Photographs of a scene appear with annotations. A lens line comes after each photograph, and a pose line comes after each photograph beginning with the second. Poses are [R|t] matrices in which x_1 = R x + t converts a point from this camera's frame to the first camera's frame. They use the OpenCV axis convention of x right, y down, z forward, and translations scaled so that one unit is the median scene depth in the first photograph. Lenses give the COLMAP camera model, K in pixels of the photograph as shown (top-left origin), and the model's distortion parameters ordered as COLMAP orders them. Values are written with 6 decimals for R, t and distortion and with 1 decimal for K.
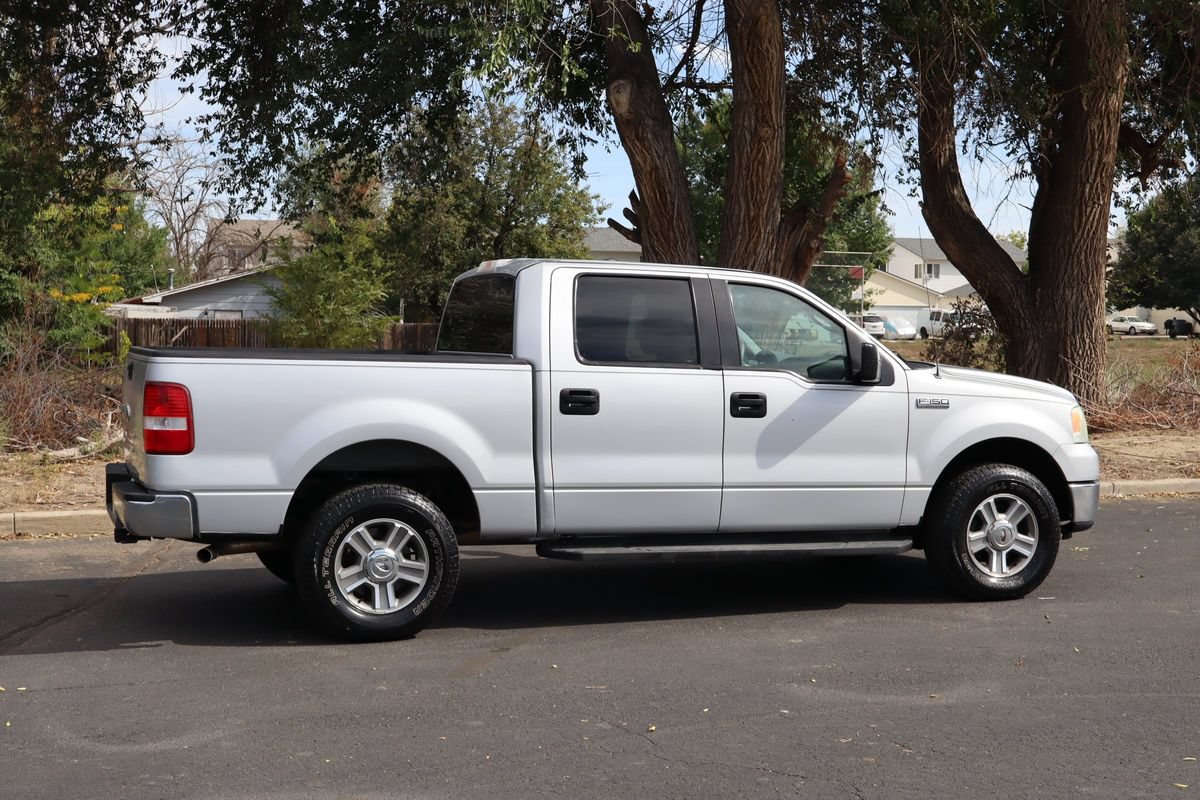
lens RADIAL K [[1645.7, 0, 600.0], [0, 1645.7, 400.0], [0, 0, 1]] dist [-0.012750, -0.036305]
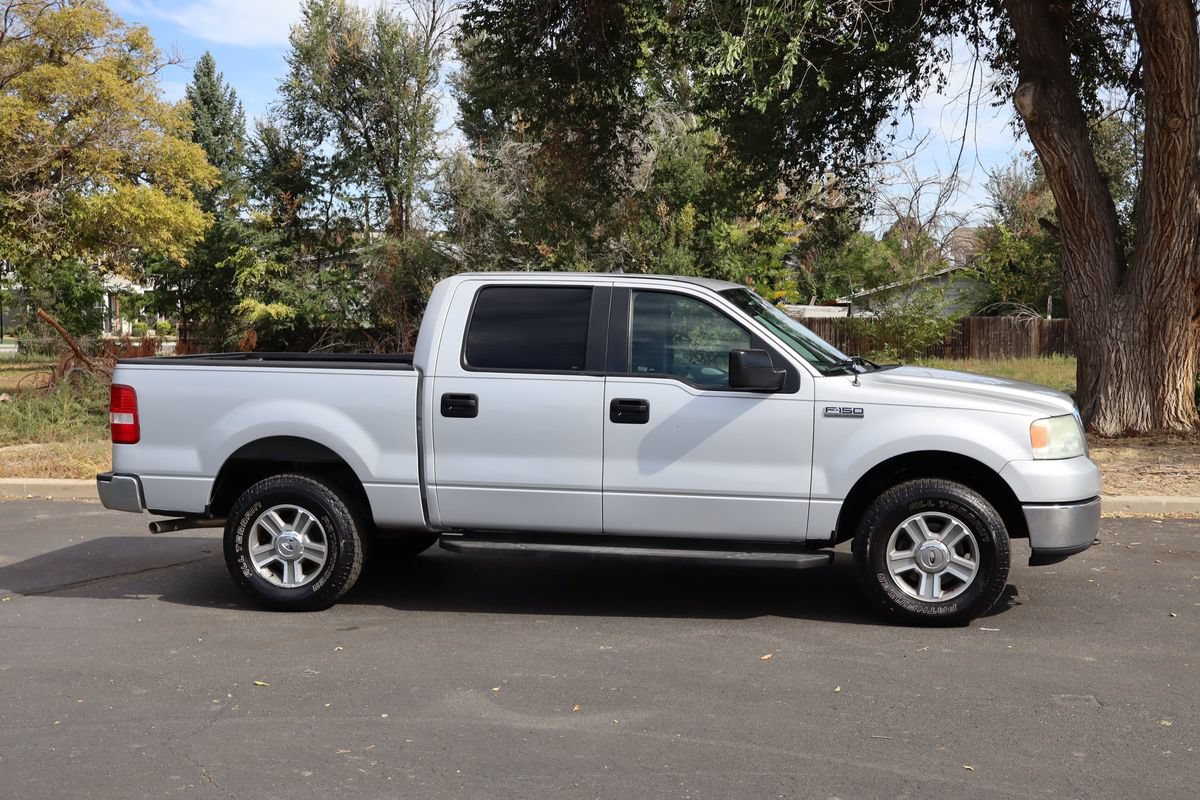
lens RADIAL K [[1413.1, 0, 600.0], [0, 1413.1, 400.0], [0, 0, 1]] dist [0.009312, -0.030059]
pose [[0.867440, 0.015708, -0.497293, 0.500548], [-0.010217, 0.999853, 0.013760, -0.015288], [0.497436, -0.006855, 0.867474, 0.232898]]
